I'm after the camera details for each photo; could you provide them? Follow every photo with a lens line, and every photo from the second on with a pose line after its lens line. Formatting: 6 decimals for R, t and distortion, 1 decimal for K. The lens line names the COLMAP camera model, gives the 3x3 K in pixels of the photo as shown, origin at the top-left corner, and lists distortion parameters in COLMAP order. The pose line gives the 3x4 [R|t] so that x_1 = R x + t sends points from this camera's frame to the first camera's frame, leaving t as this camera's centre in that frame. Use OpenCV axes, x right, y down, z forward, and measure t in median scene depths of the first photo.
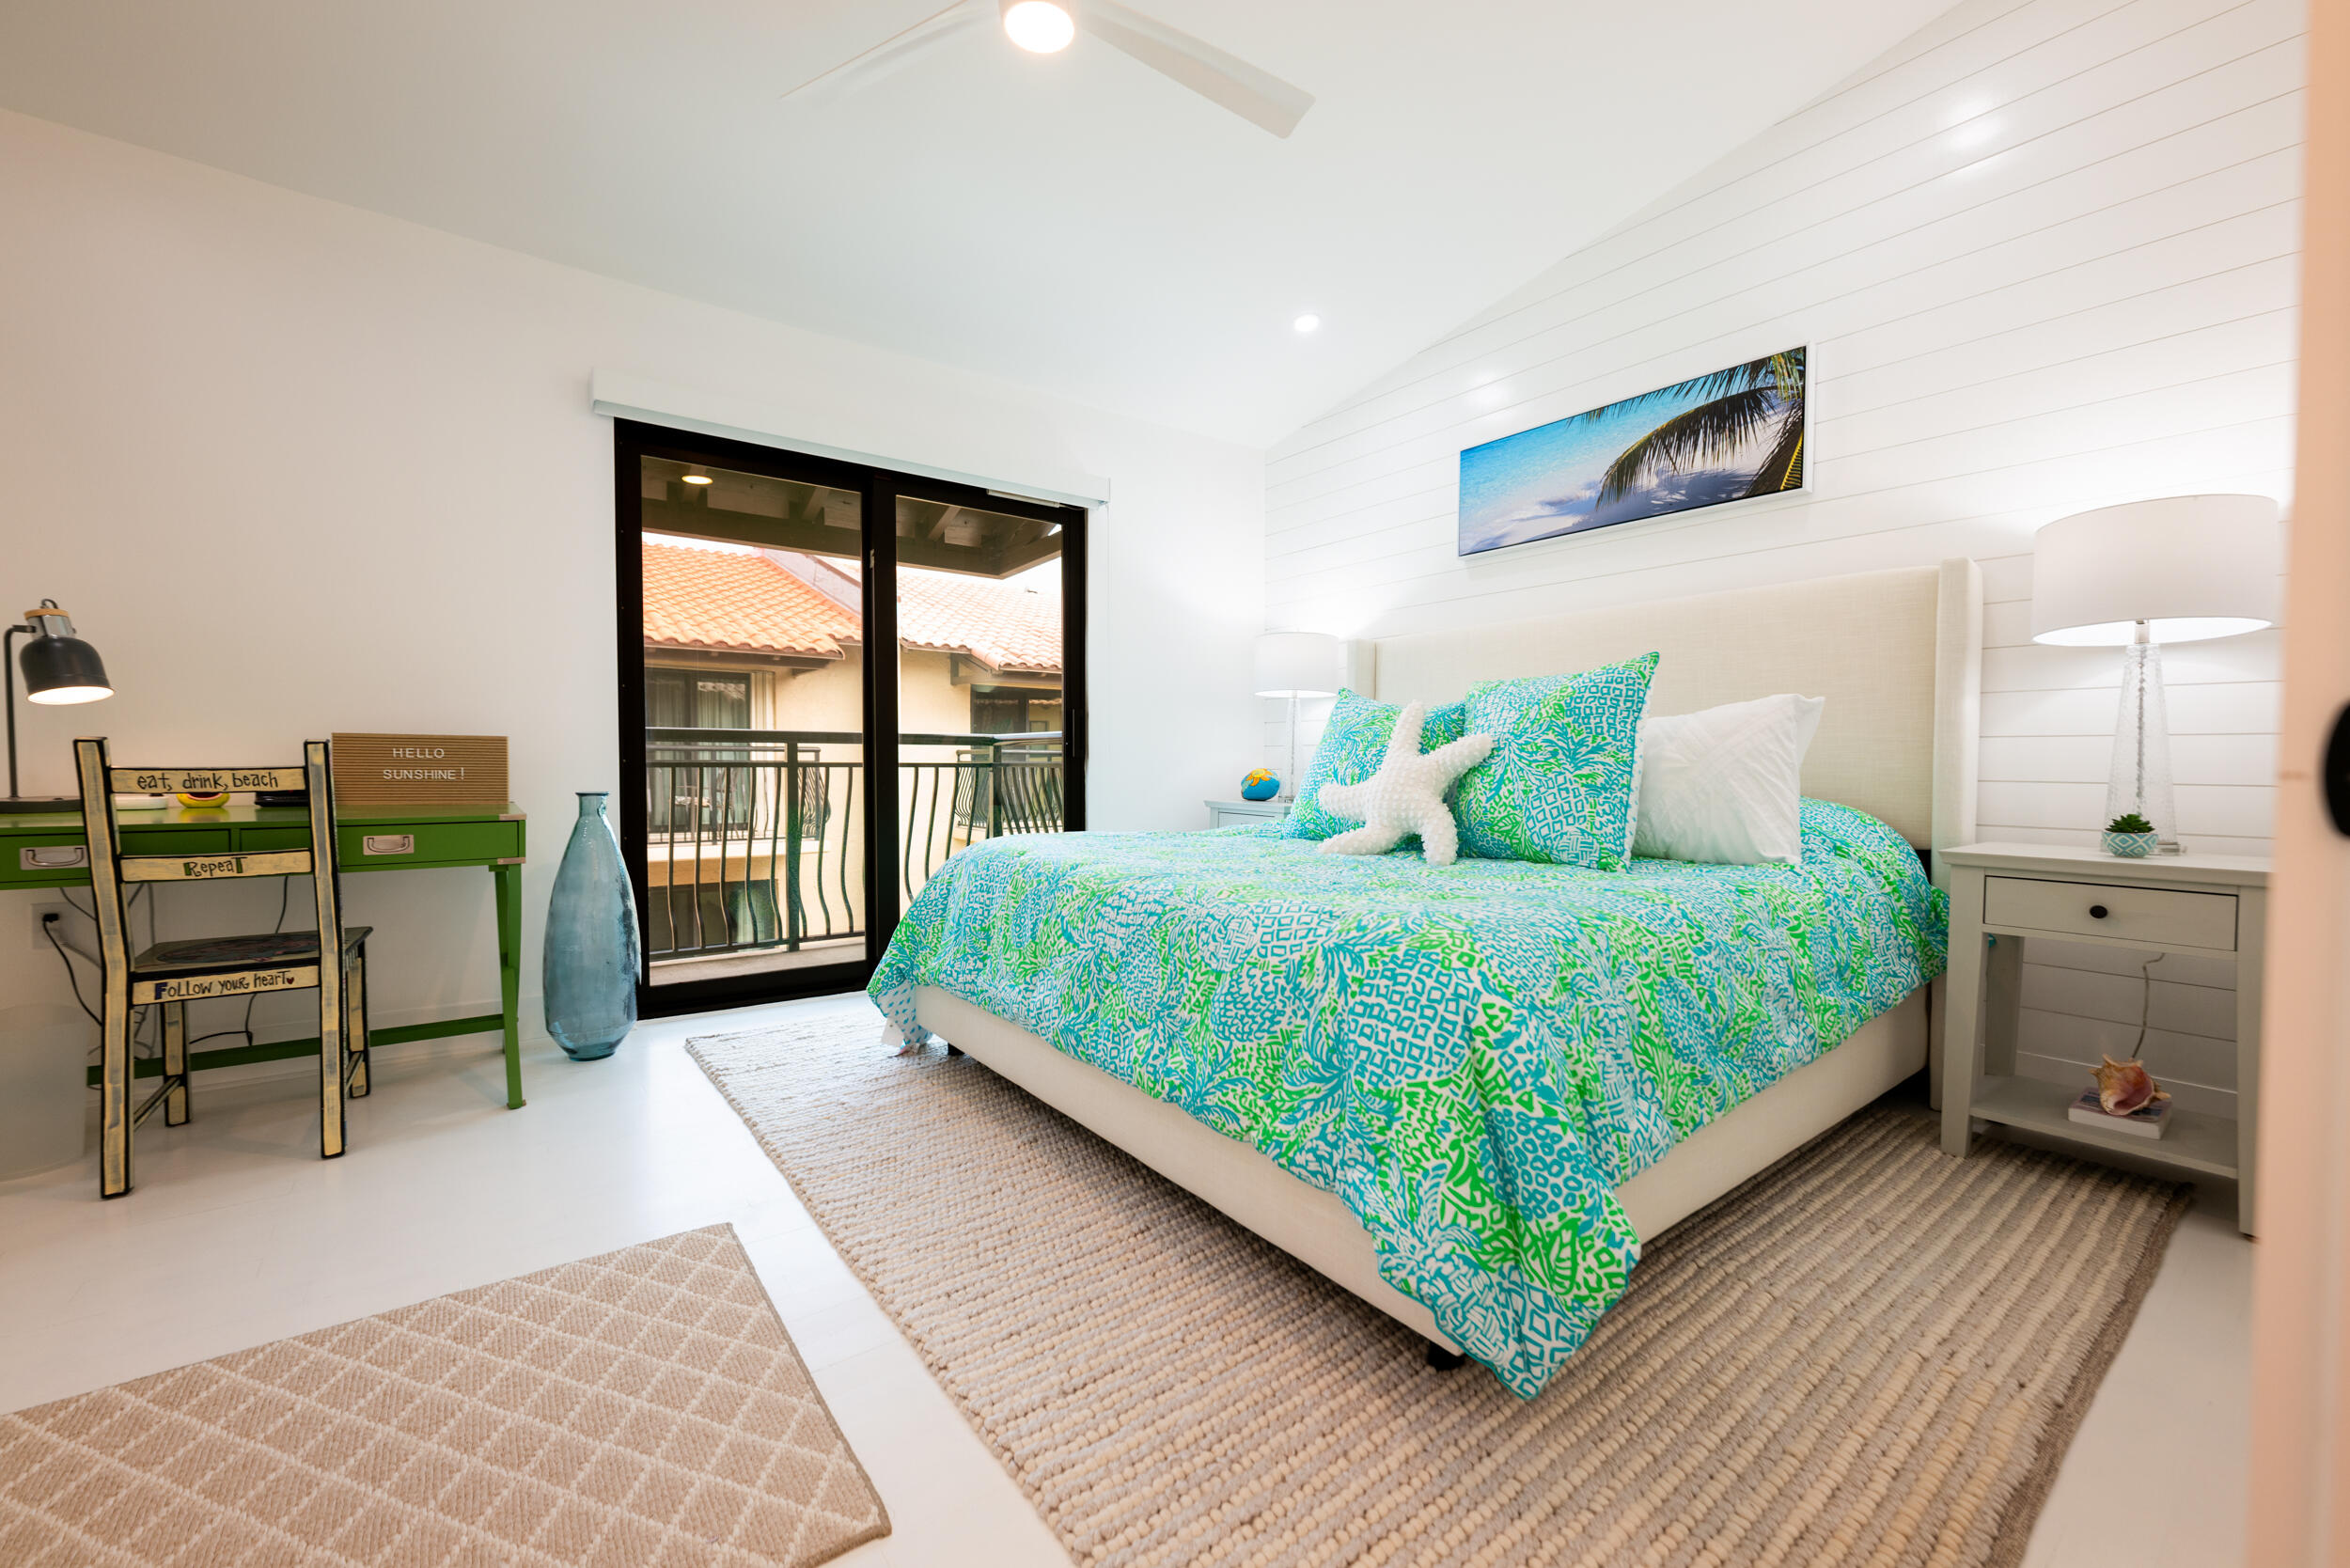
lens RADIAL K [[940.3, 0, 1188.8], [0, 940.3, 791.7], [0, 0, 1]] dist [-0.001065, 0.000108]
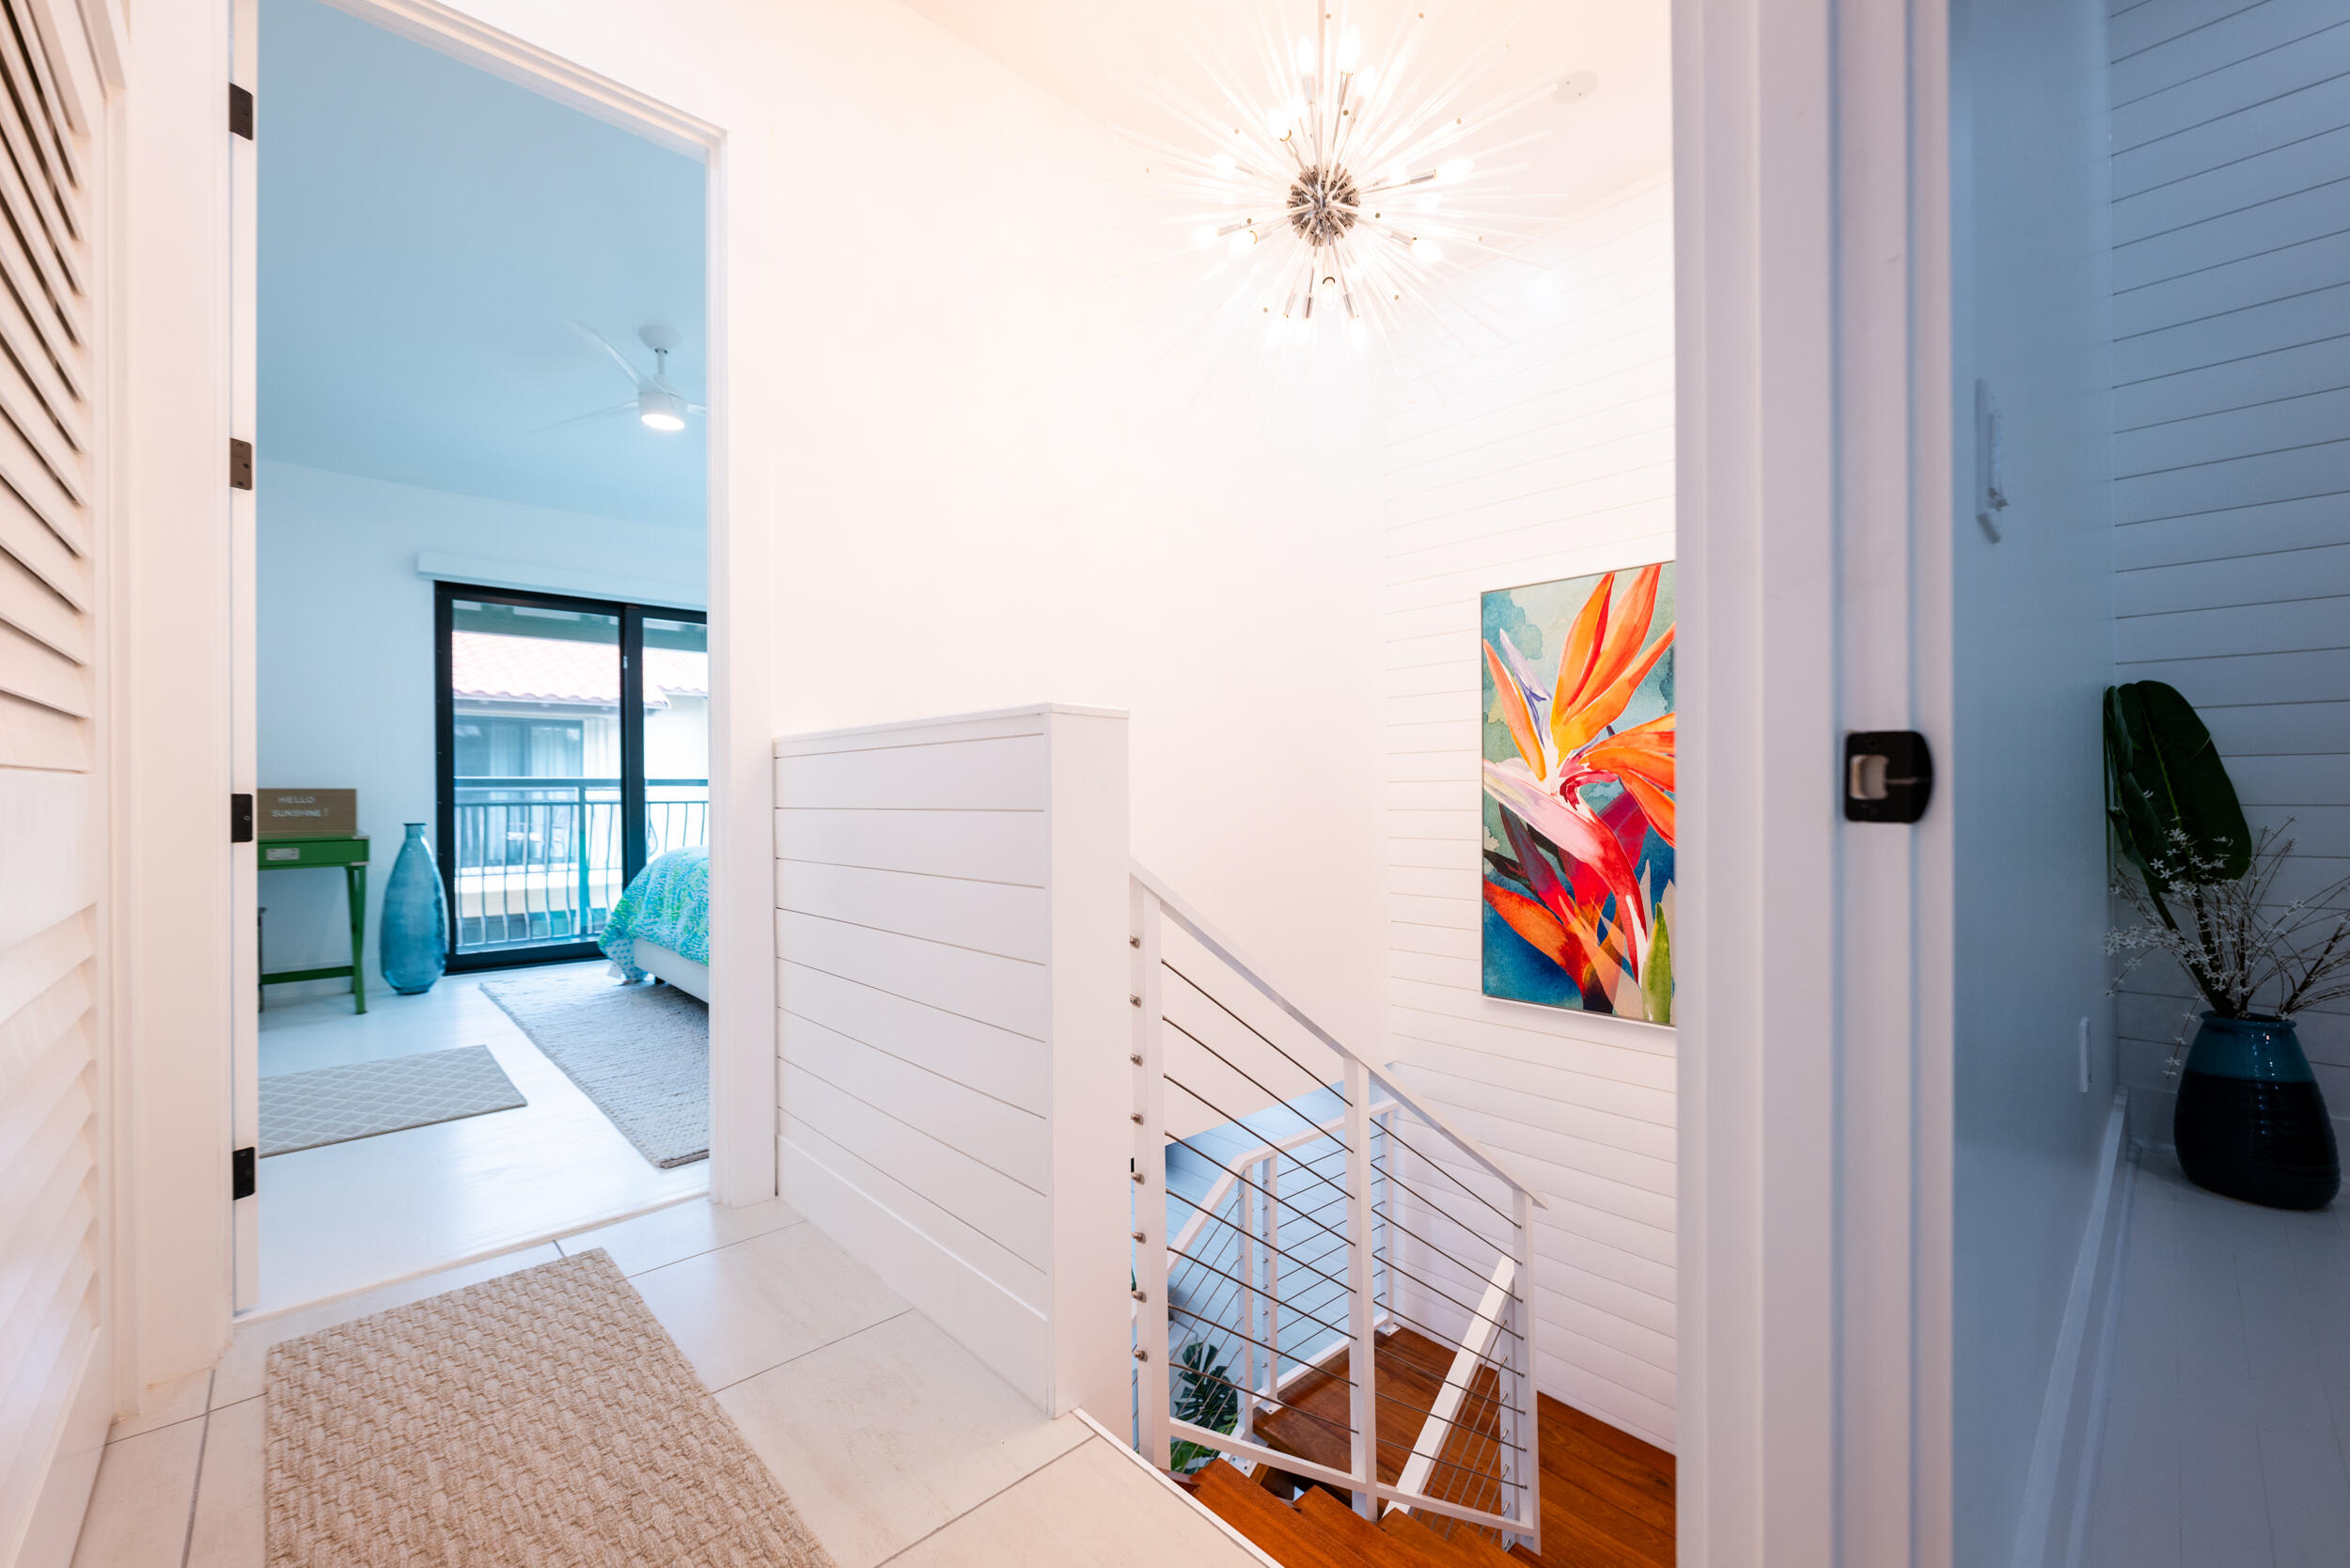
lens RADIAL K [[949.4, 0, 1185.2], [0, 949.4, 790.8], [0, 0, 1]] dist [-0.001554, -0.000511]
pose [[0.994693, -0.014957, 0.101796, 0.486149], [0.018324, 0.999313, -0.032223, 0.021750], [-0.101244, 0.033918, 0.994283, -0.708394]]
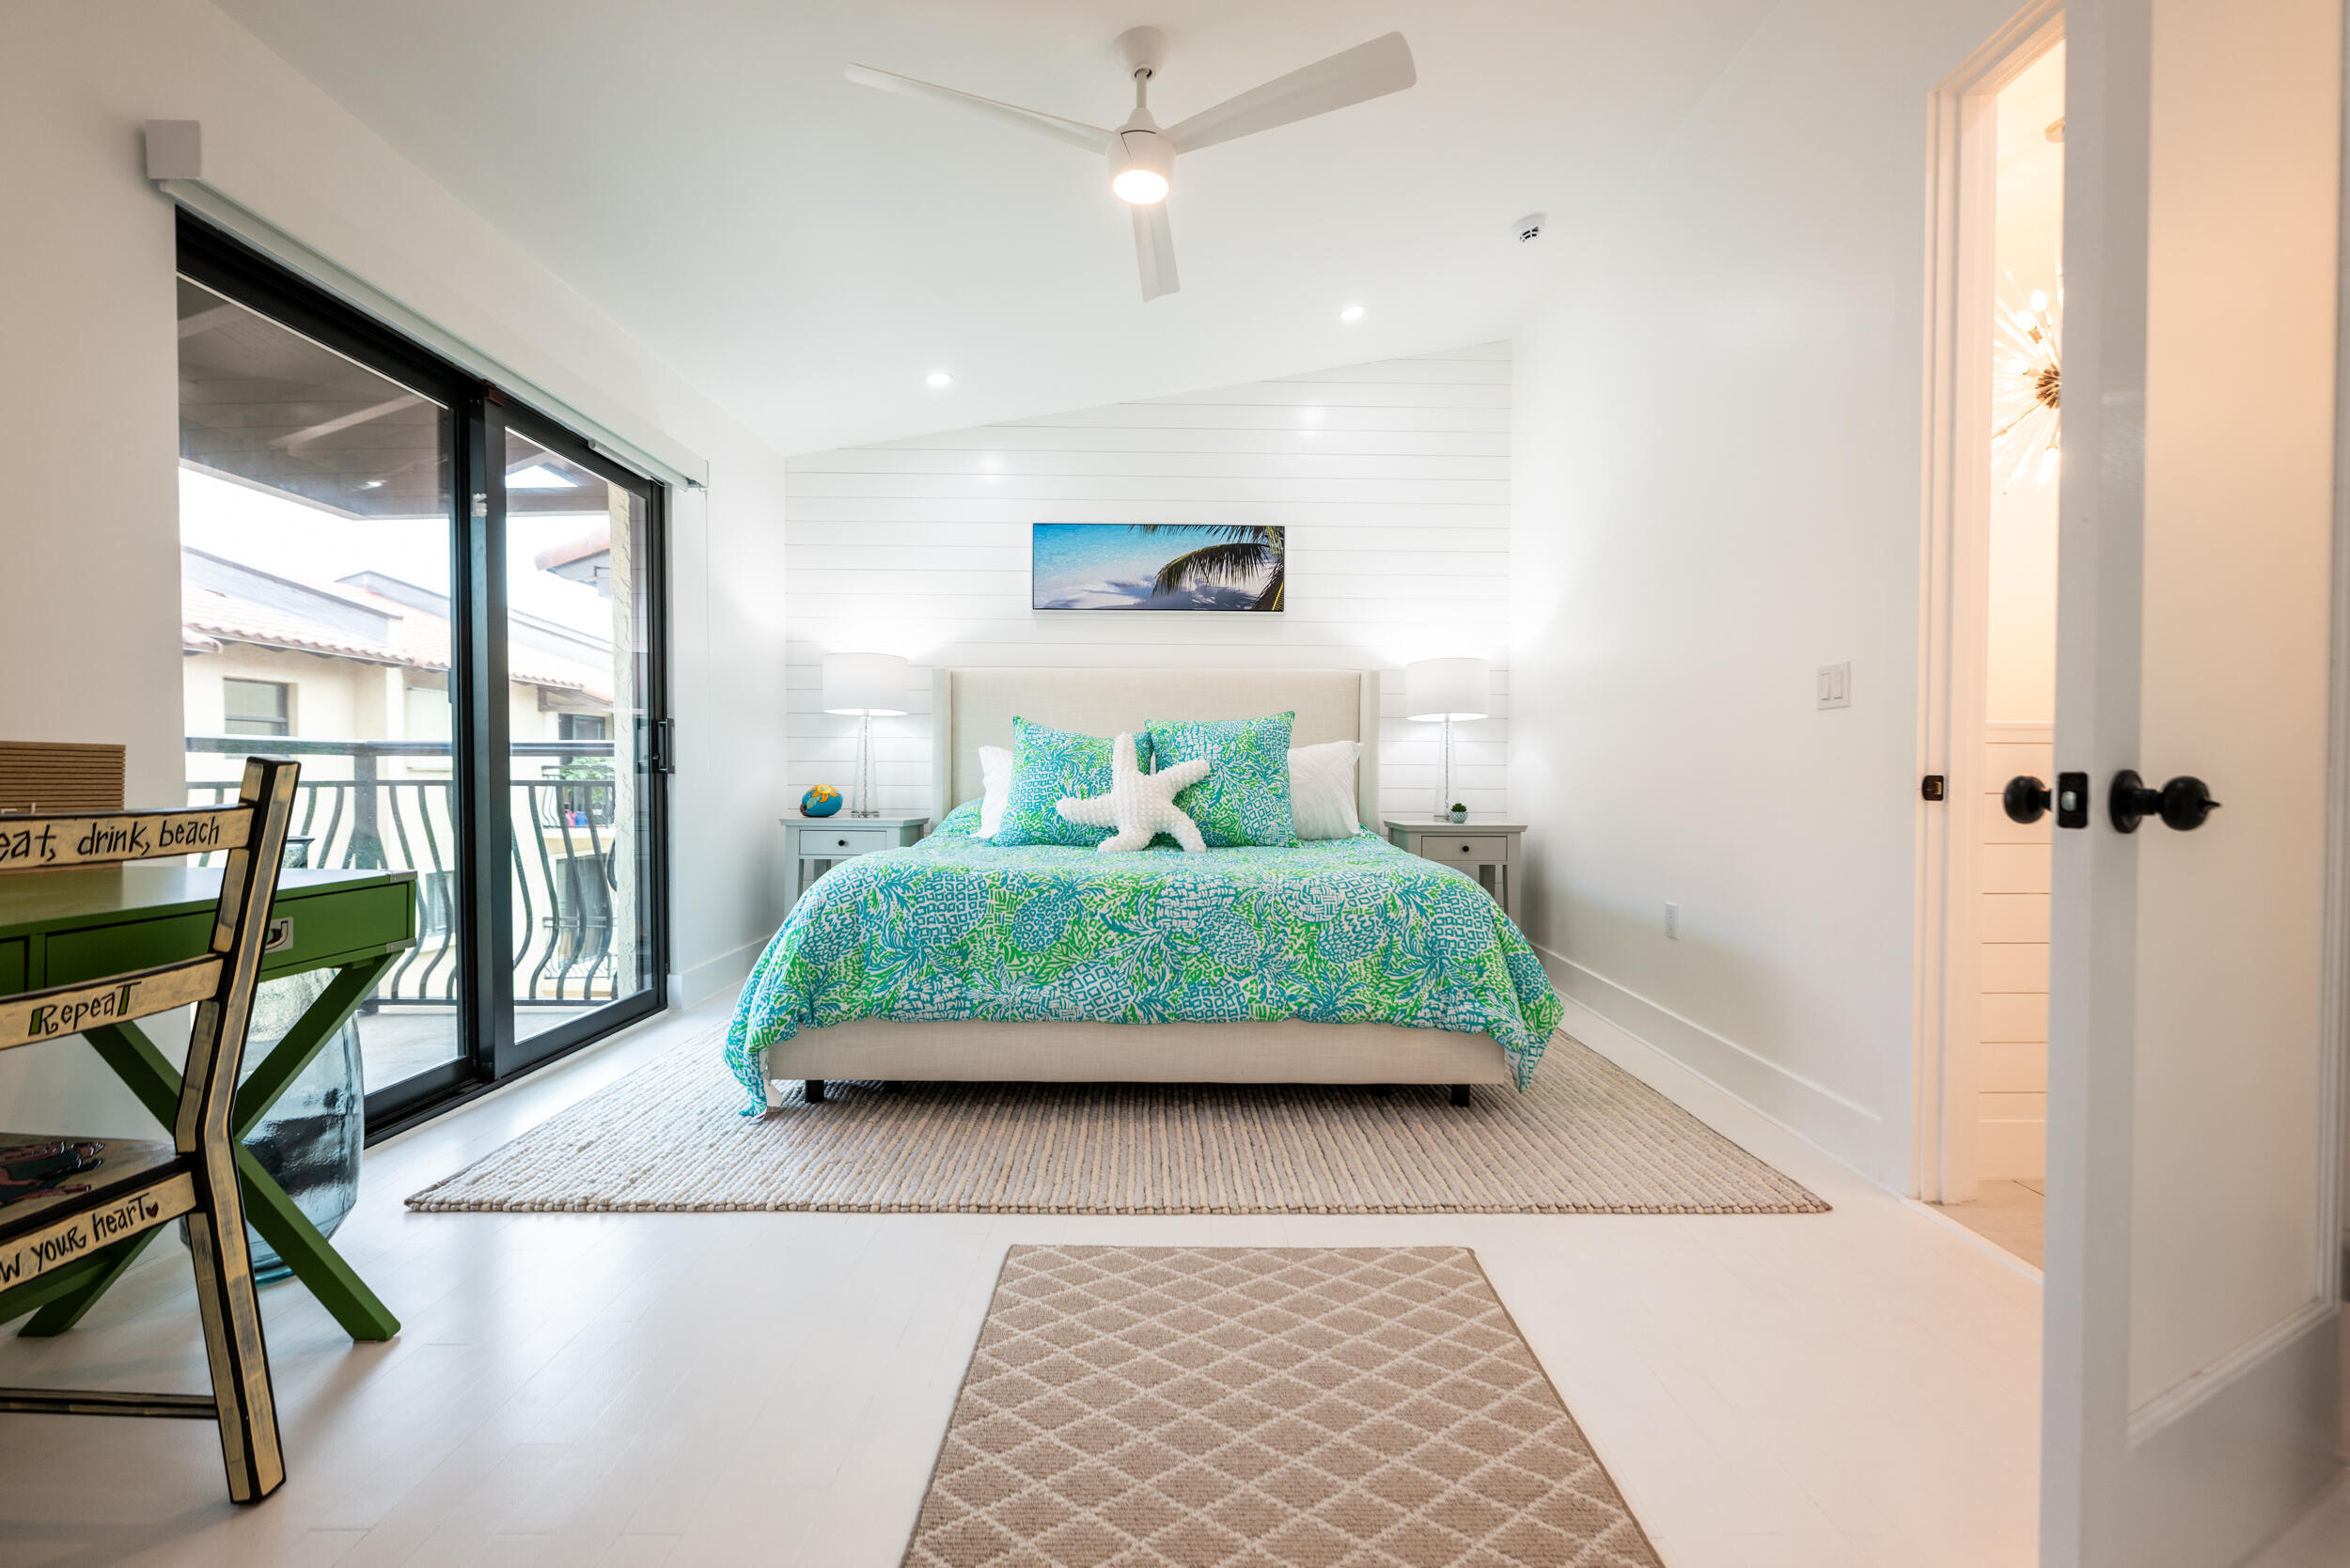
lens RADIAL K [[940.3, 0, 1188.8], [0, 940.3, 791.7], [0, 0, 1]] dist [-0.001065, 0.000108]
pose [[0.594634, -0.017365, 0.803809, -0.782910], [0.024730, 0.999689, 0.003302, -0.017360], [-0.803616, 0.017915, 0.594878, 0.158945]]
